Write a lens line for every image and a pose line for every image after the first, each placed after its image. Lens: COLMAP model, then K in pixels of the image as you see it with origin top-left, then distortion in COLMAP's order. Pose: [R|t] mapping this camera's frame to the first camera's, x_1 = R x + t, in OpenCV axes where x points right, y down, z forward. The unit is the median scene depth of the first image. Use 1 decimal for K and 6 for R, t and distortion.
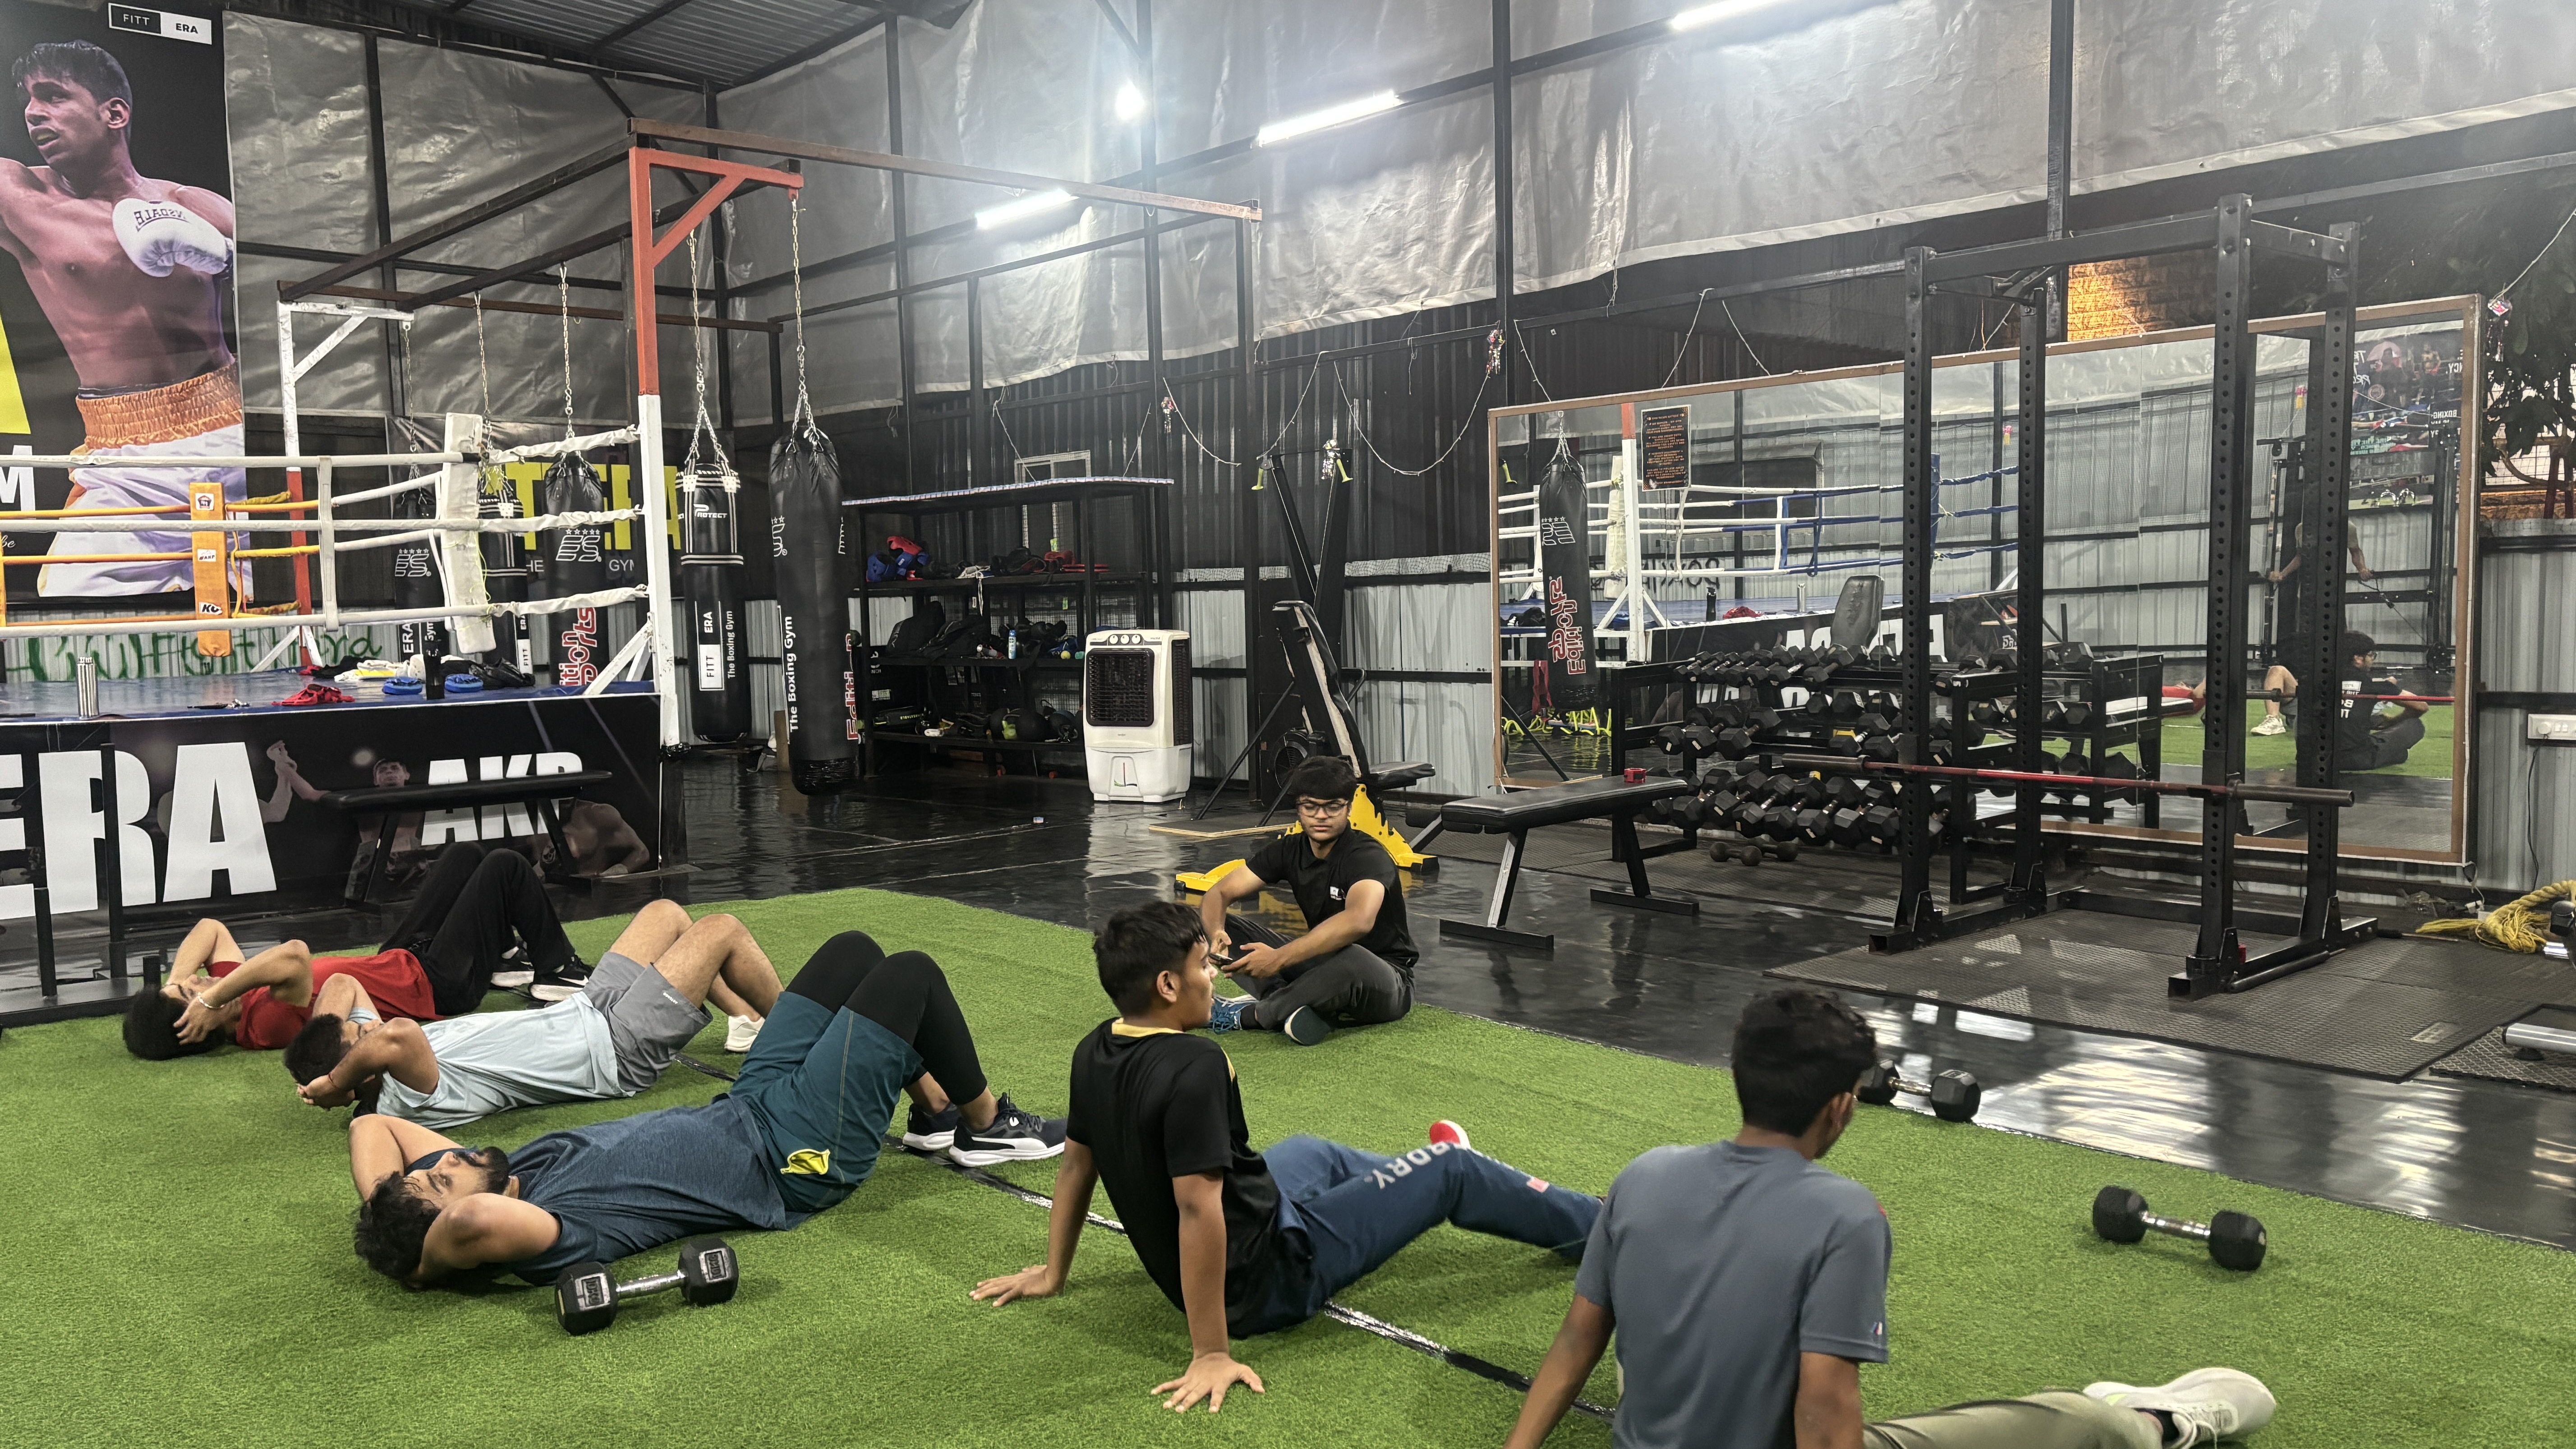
lens RADIAL K [[1950.0, 0, 1288.0], [0, 1950.0, 724.5], [0, 0, 1]] dist [0.075262, -0.074334]
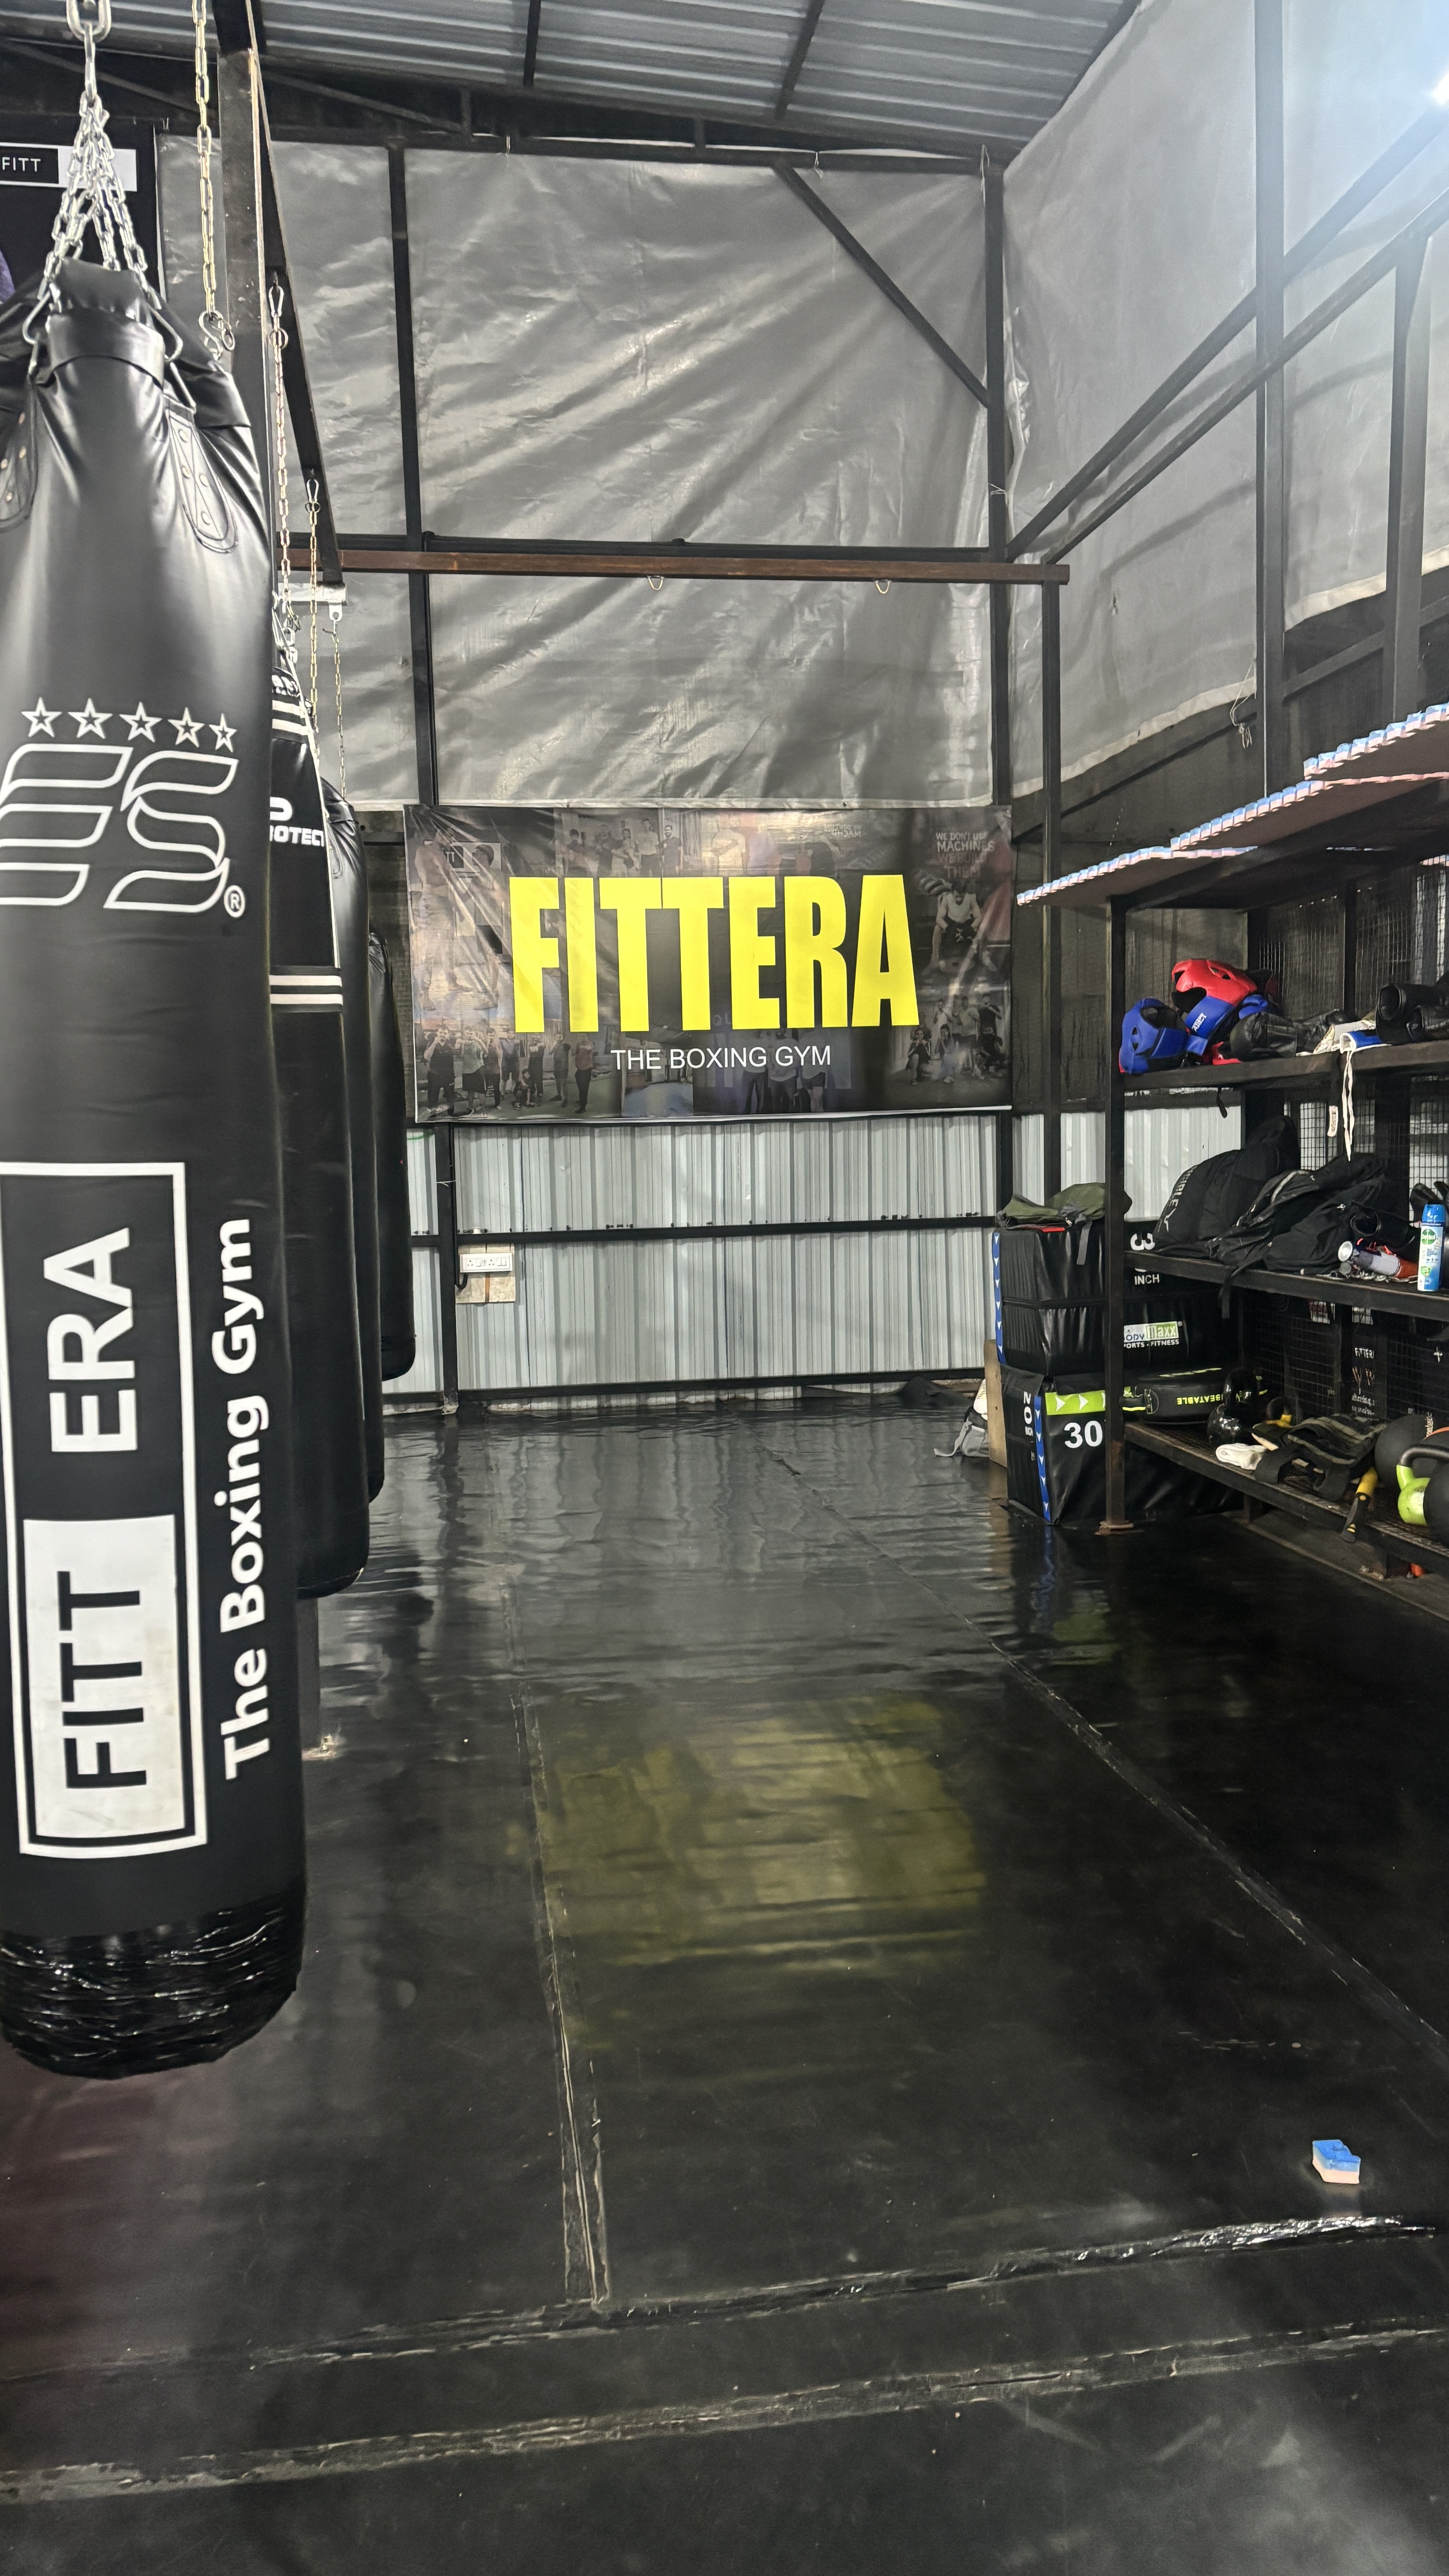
lens RADIAL K [[1950.0, 0, 724.5], [0, 1950.0, 1288.0], [0, 0, 1]] dist [0.075262, -0.074334]
pose [[0.837289, 0.042614, -0.545098, -0.053668], [-0.025421, 0.998914, 0.039044, -0.040653], [0.546170, -0.018834, 0.837463, 0.598160]]
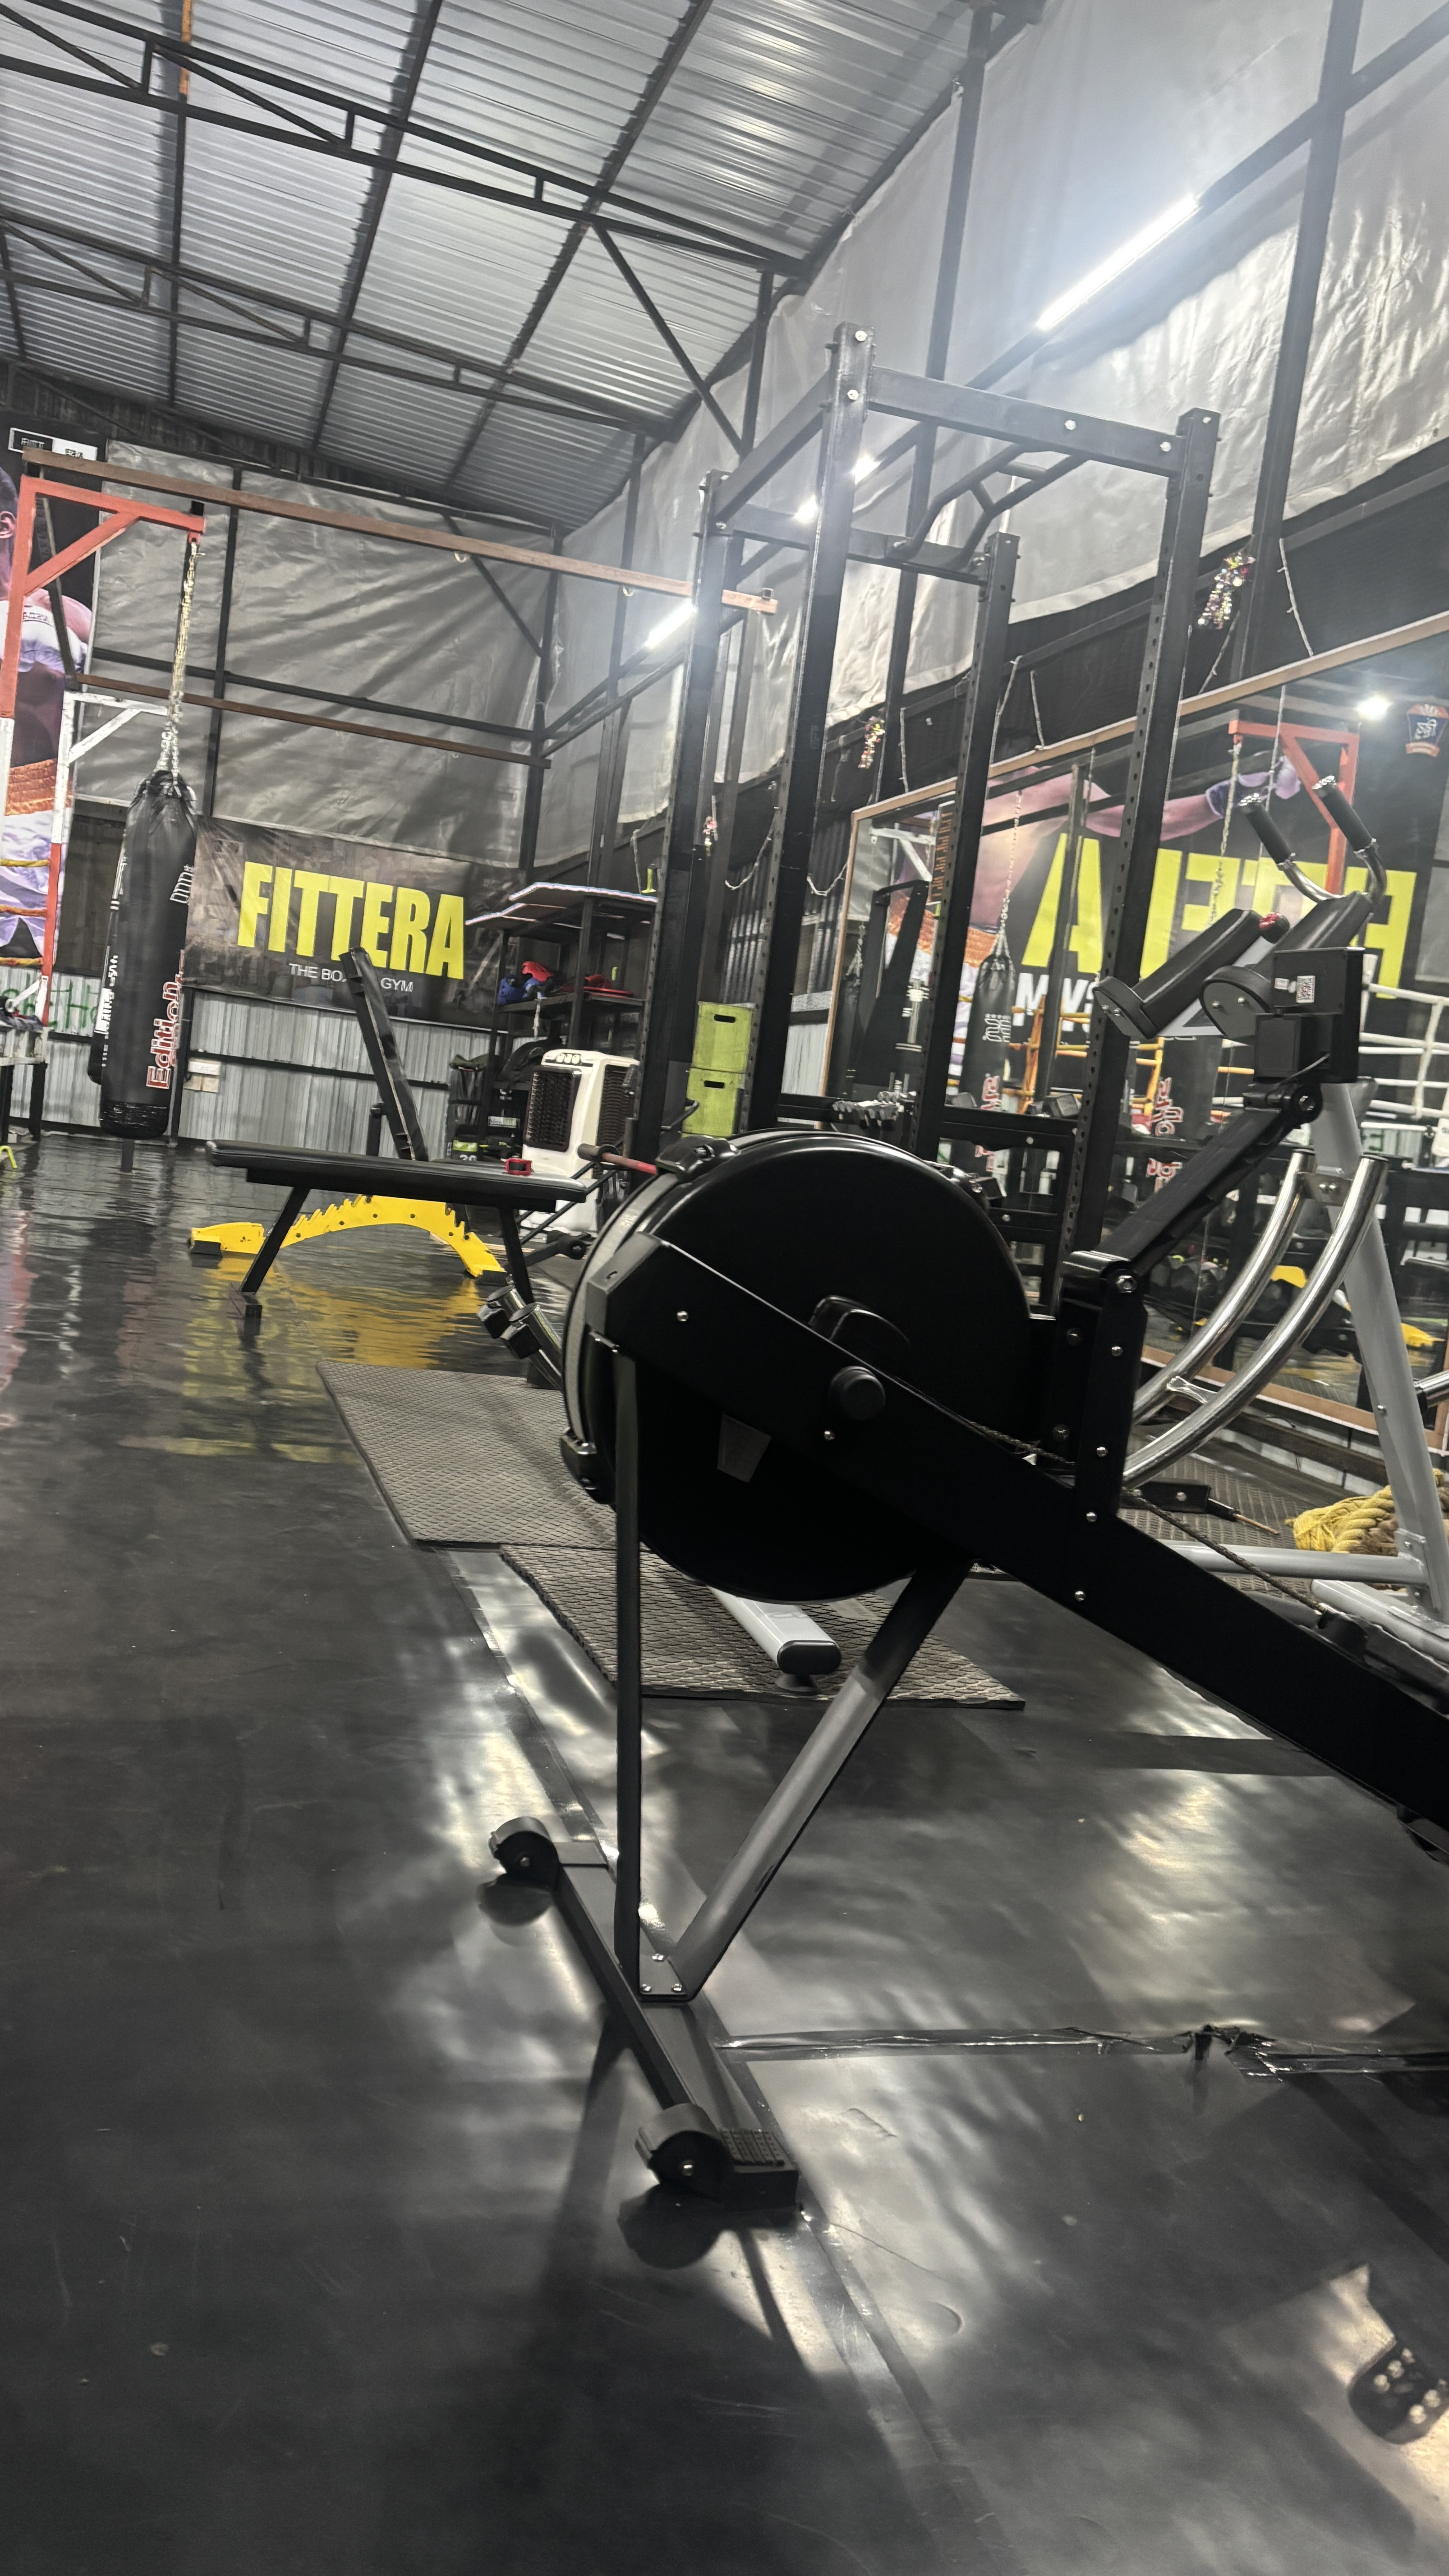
lens RADIAL K [[1933.1, 0, 724.5], [0, 1933.1, 1288.0], [0, 0, 1]] dist [0.093626, -0.198172]
pose [[0.894721, 0.168554, -0.413598, 0.319695], [-0.170777, 0.984793, 0.031897, 0.018428], [0.412685, 0.042095, 0.909901, 0.159756]]
